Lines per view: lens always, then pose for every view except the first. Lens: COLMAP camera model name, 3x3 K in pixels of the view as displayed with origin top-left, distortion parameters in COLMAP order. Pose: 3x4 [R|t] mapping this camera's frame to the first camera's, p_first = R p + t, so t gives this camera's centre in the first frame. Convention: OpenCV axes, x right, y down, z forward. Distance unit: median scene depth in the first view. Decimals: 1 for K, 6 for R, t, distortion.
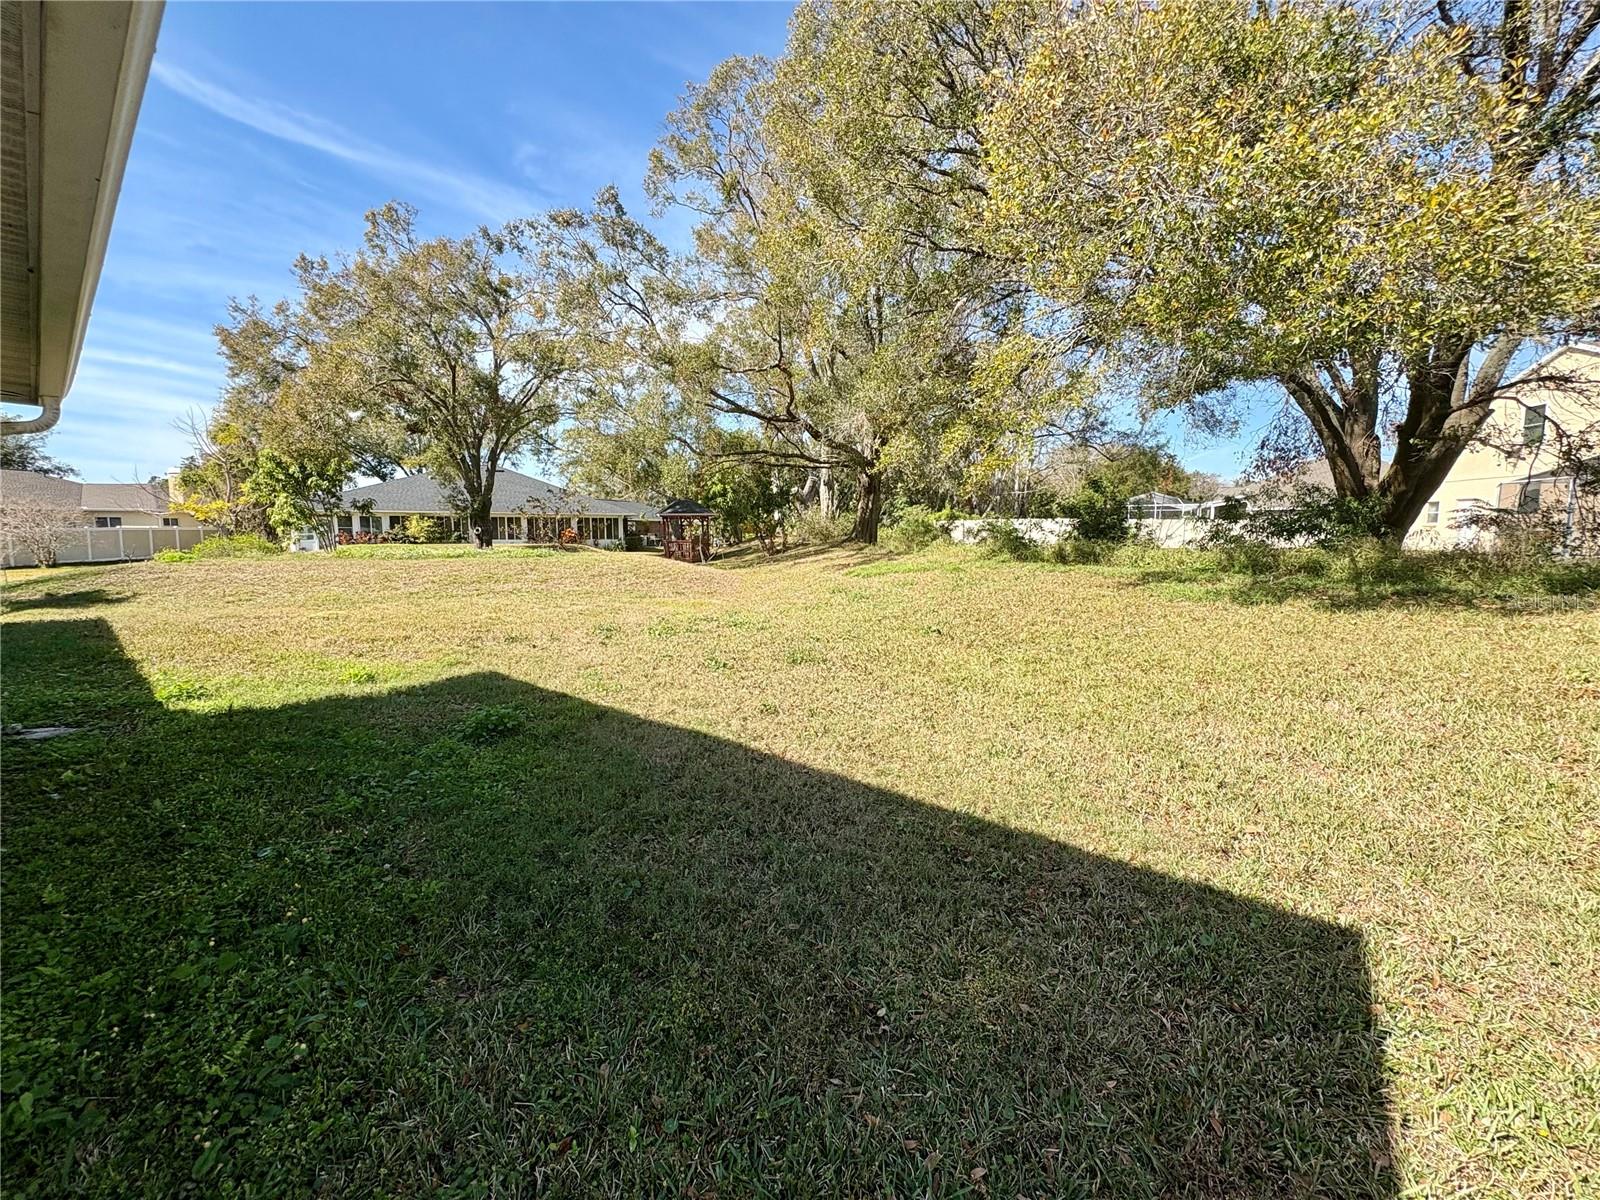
lens RADIAL K [[655.6, 0, 800.0], [0, 655.6, 600.0], [0, 0, 1]] dist [0.008520, 0.000004]
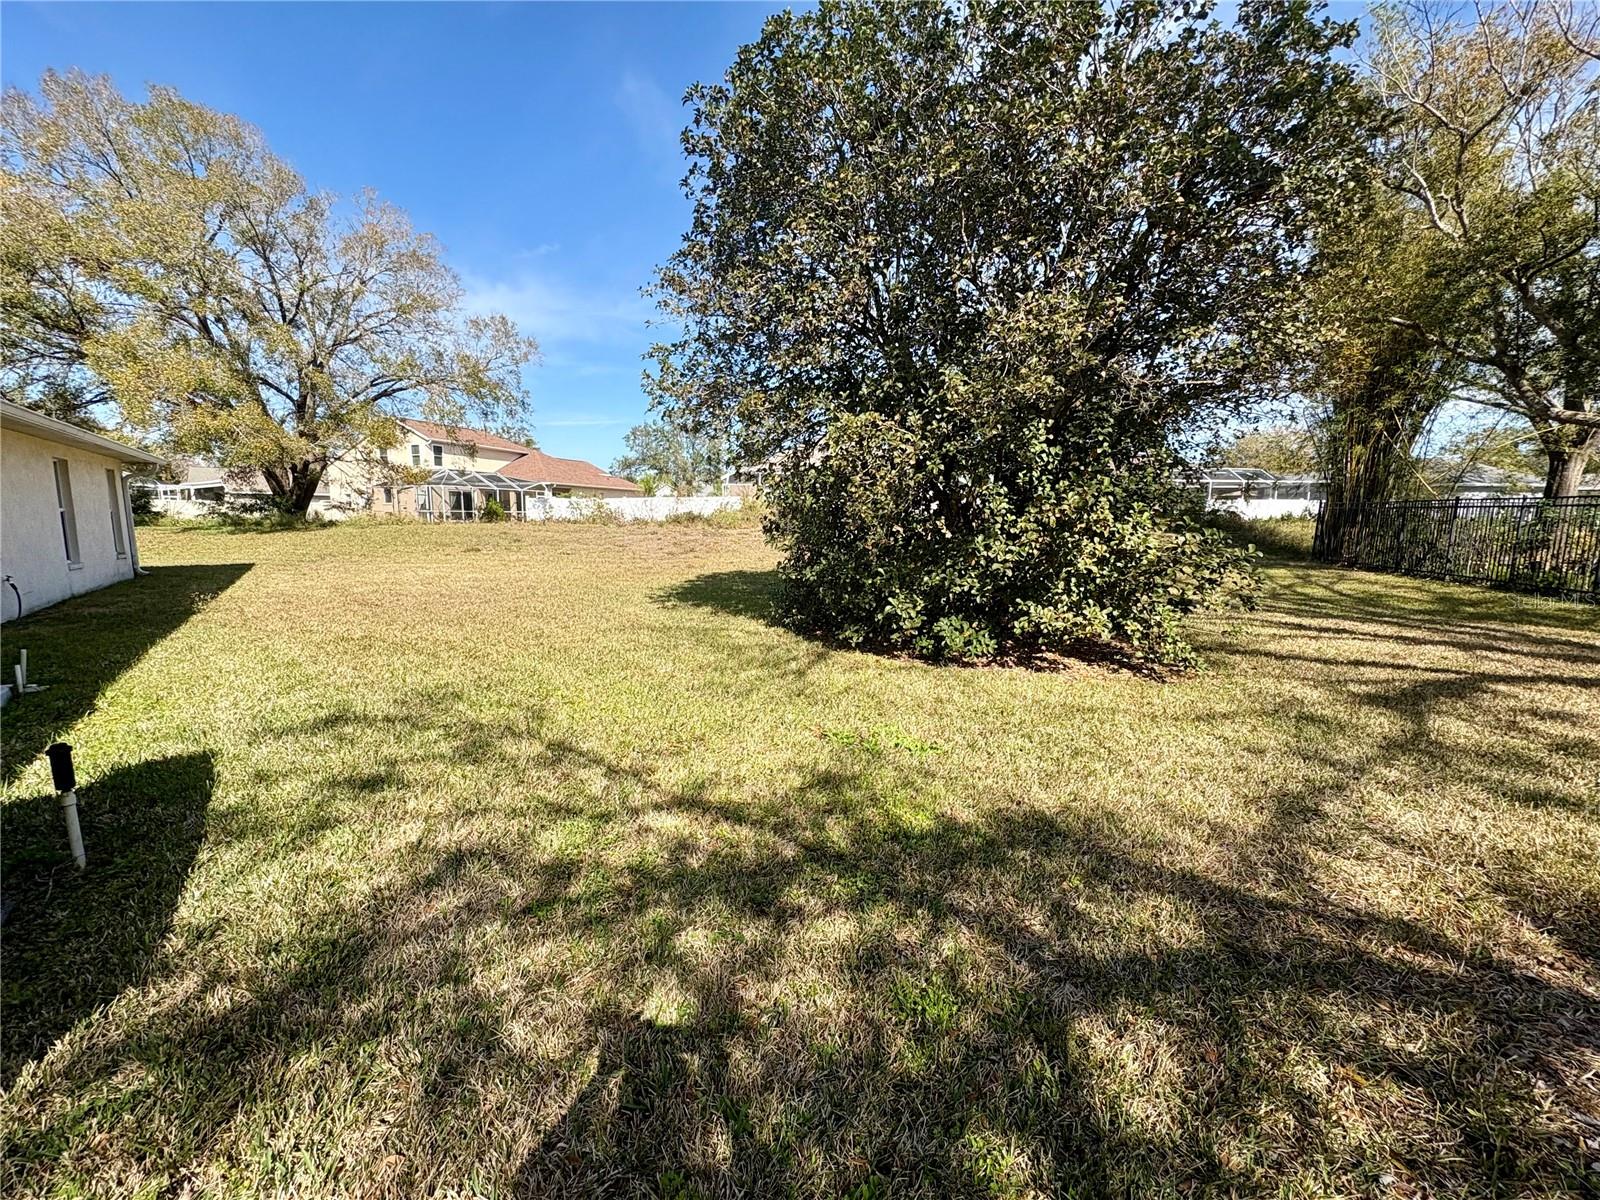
lens RADIAL K [[655.6, 0, 800.0], [0, 655.6, 600.0], [0, 0, 1]] dist [0.008520, 0.000004]
pose [[0.266792, -0.123059, 0.955865, -0.366487], [0.099210, 0.990052, 0.099770, 0.061981], [-0.958634, 0.068213, 0.276346, -0.541841]]
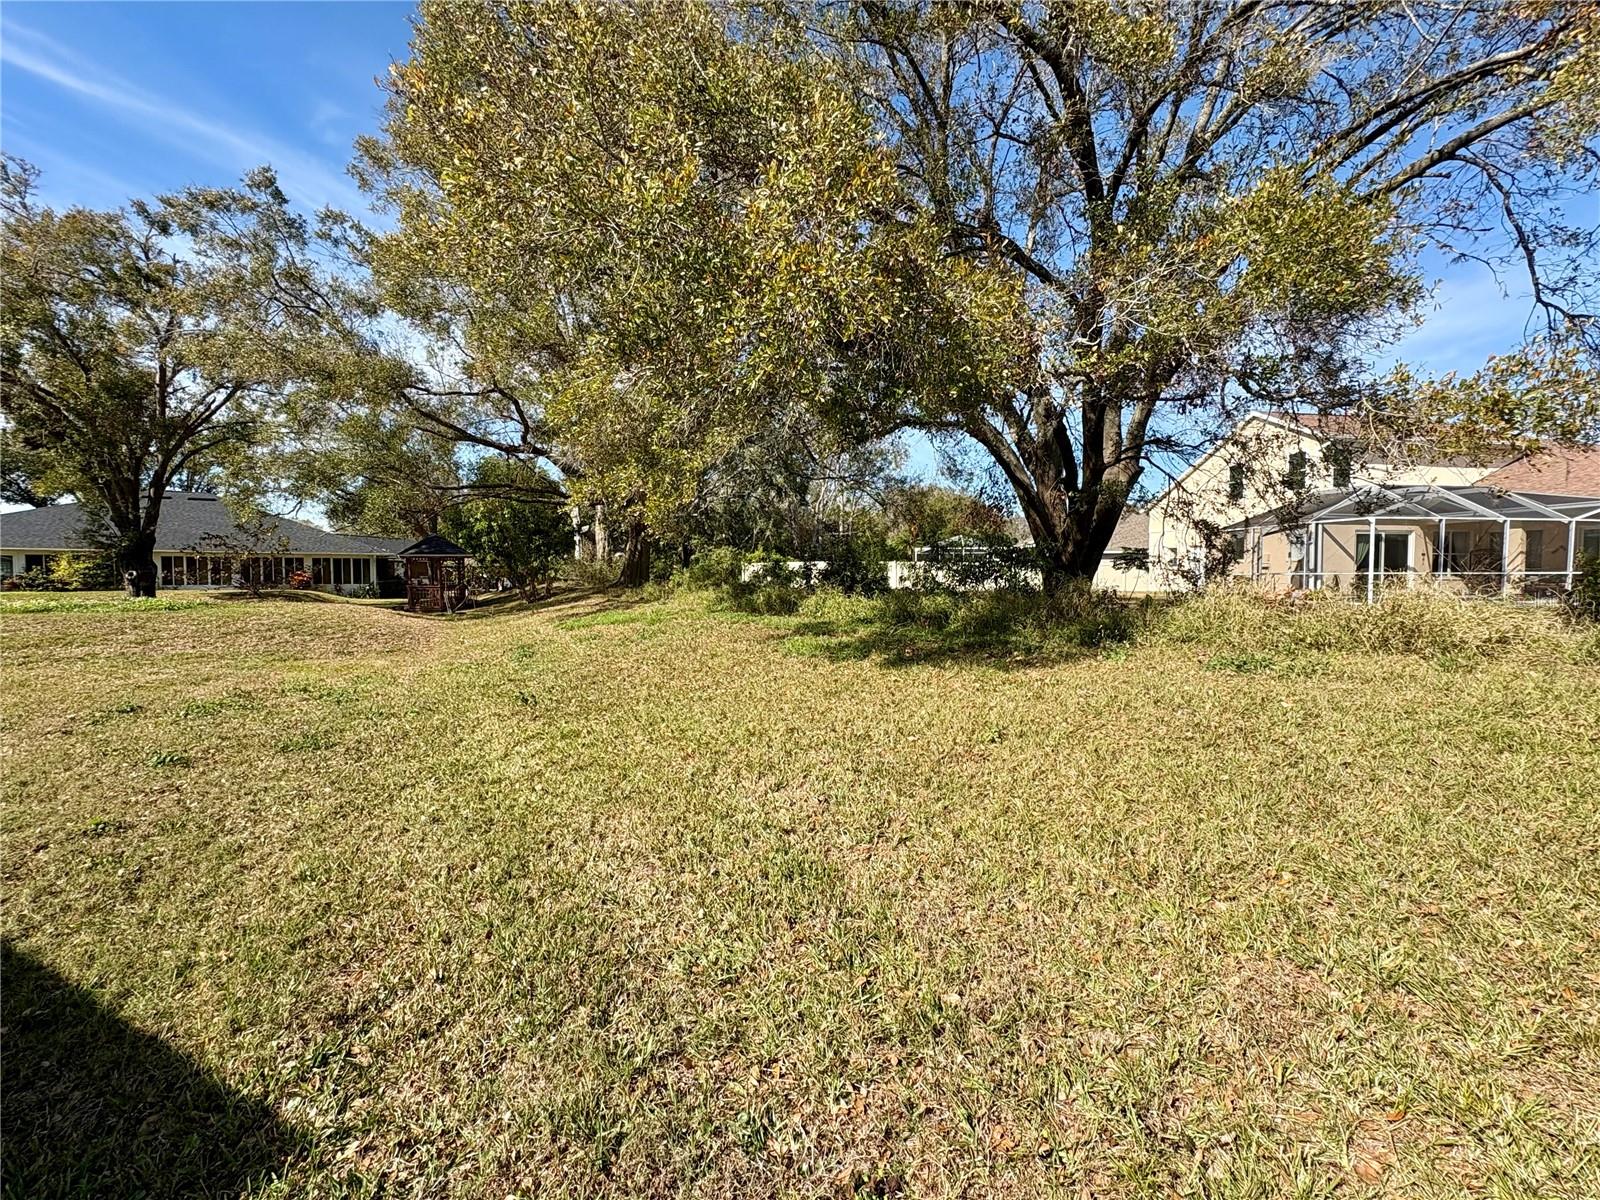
lens RADIAL K [[712.8, 0, 800.0], [0, 712.8, 600.0], [0, 0, 1]] dist [0.000039, -0.000129]
pose [[0.974886, -0.007769, 0.222570, 0.092768], [0.022614, 0.997679, -0.064230, -0.002951], [-0.221554, 0.067650, 0.972799, 0.001614]]
